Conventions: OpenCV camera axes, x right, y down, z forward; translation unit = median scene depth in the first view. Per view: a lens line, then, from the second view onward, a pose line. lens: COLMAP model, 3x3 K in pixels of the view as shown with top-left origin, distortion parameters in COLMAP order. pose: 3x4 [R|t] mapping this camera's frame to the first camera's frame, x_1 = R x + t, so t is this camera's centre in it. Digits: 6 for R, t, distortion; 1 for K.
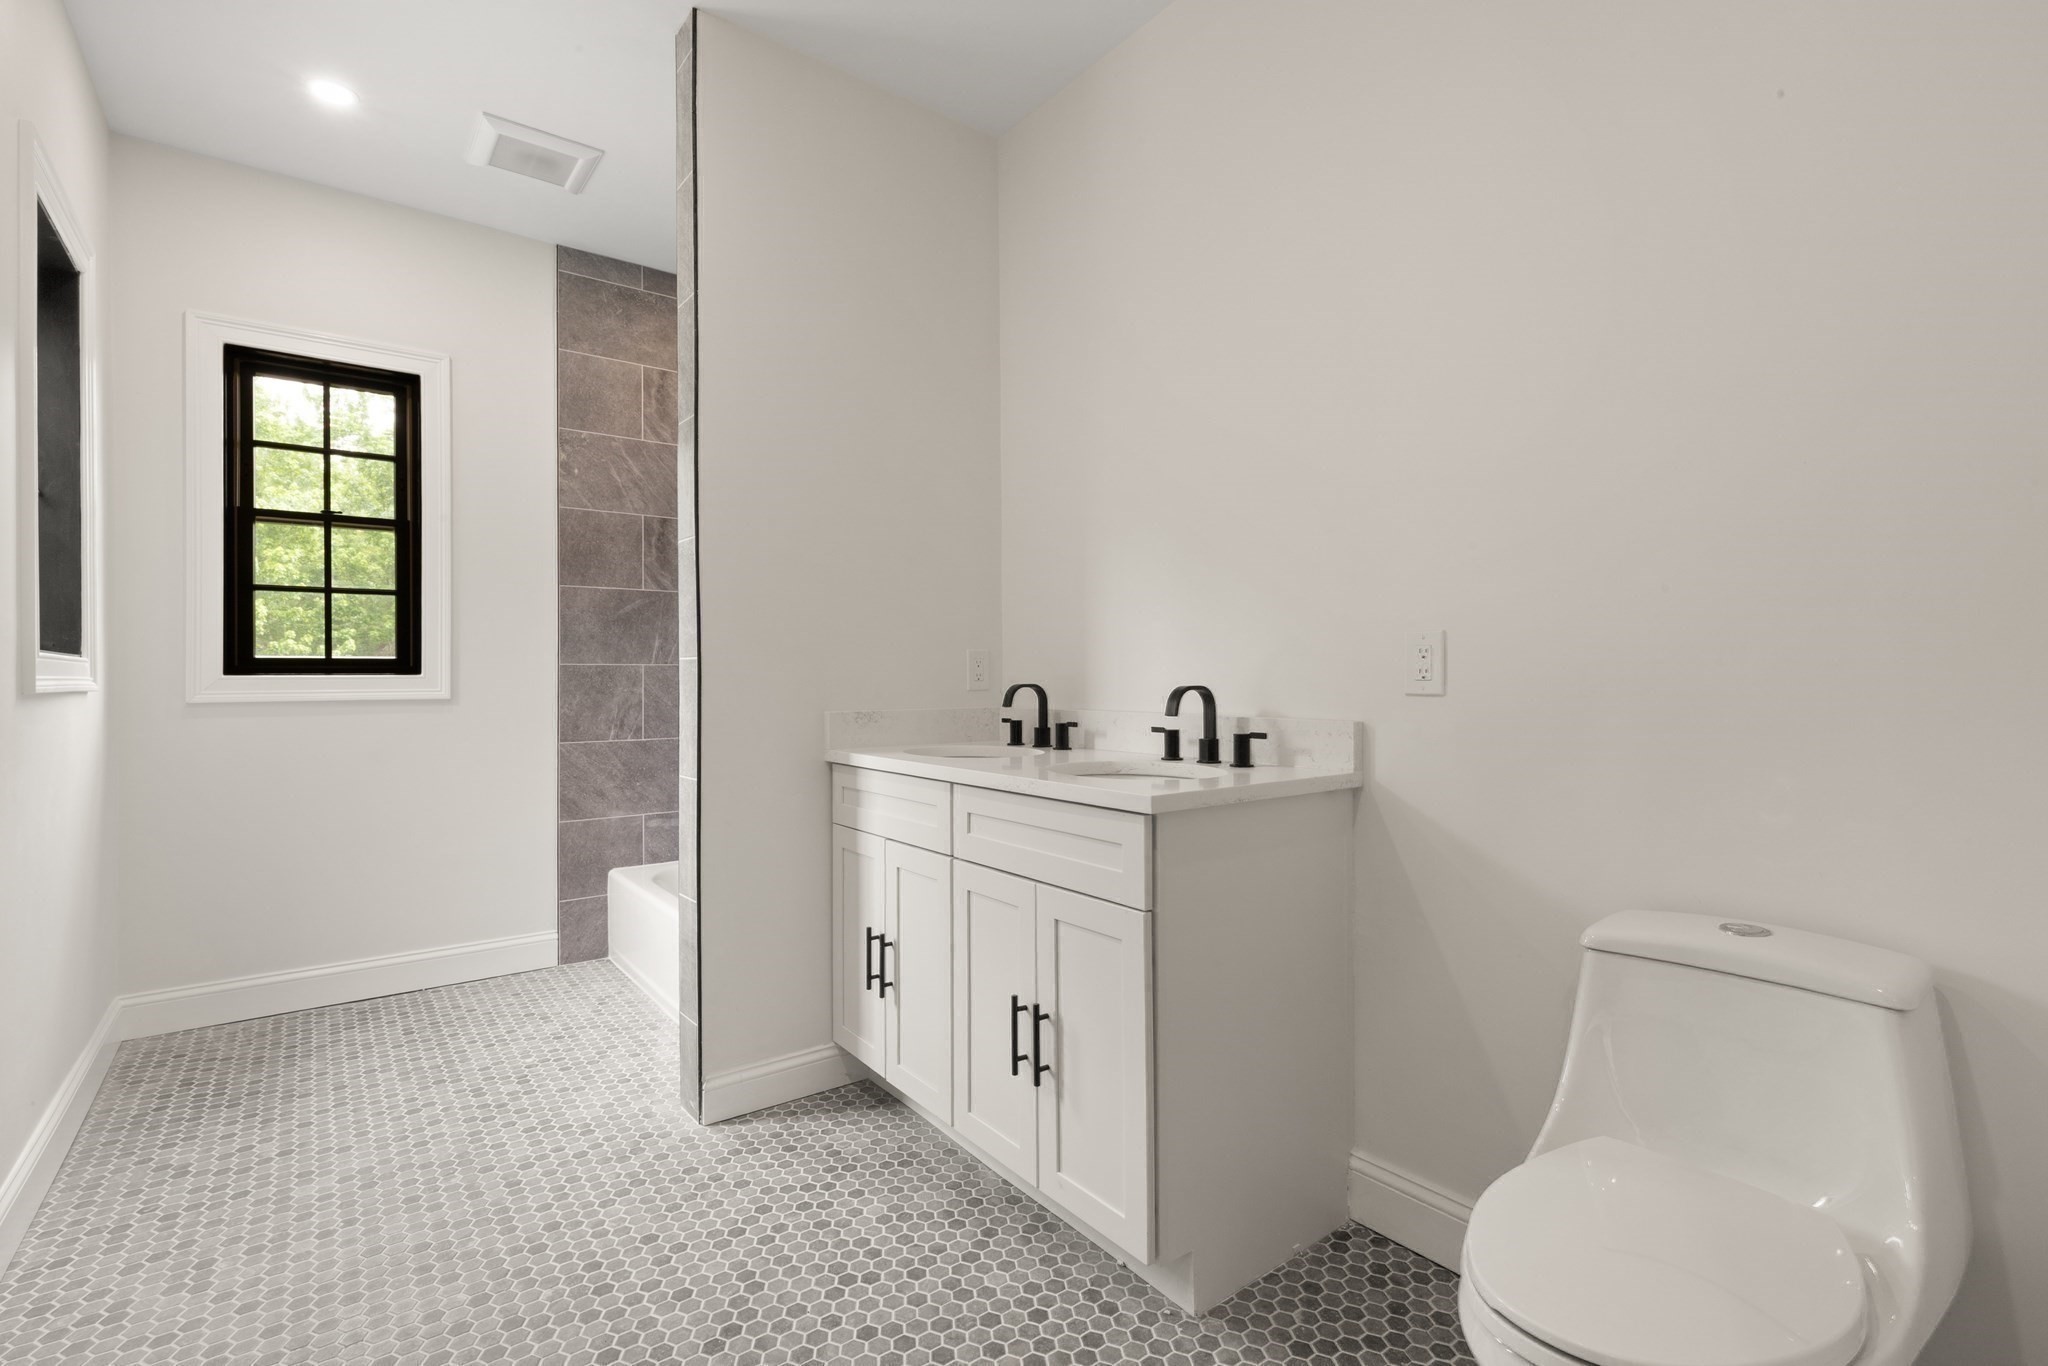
lens RADIAL K [[923.1, 0, 1028.7], [0, 923.1, 686.5], [0, 0, 1]] dist [0.001688, -0.001187]
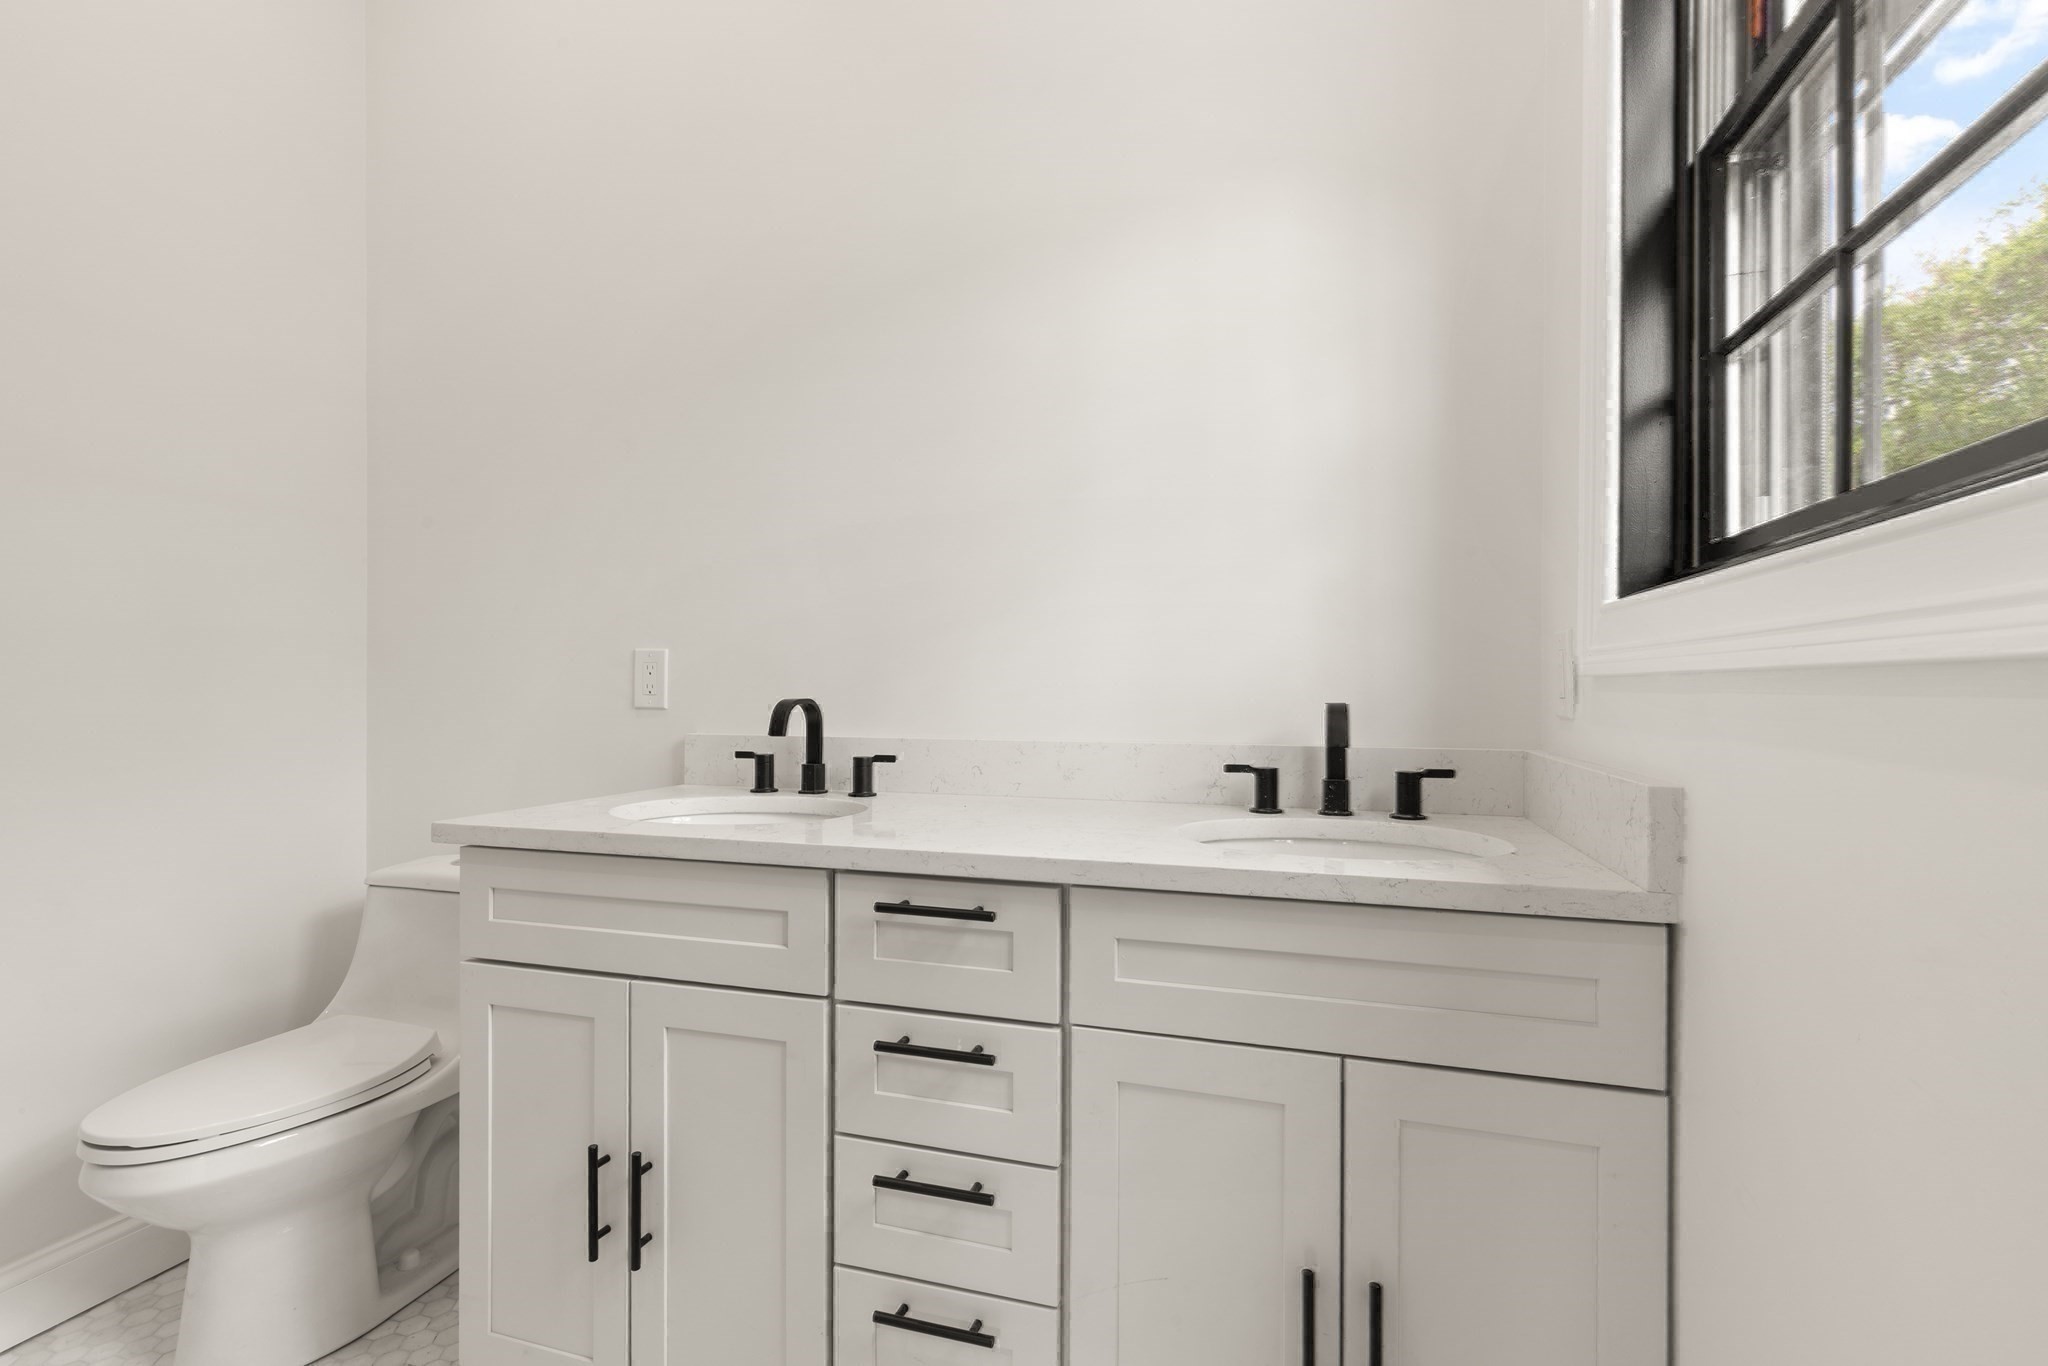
lens RADIAL K [[956.2, 0, 1023.5], [0, 956.2, 692.2], [0, 0, 1]] dist [0.000318, -0.000215]
pose [[0.819740, 0.004123, 0.572721, -0.163425], [0.000374, 0.999970, -0.007735, -0.001236], [-0.572736, 0.006555, 0.819714, 0.220723]]
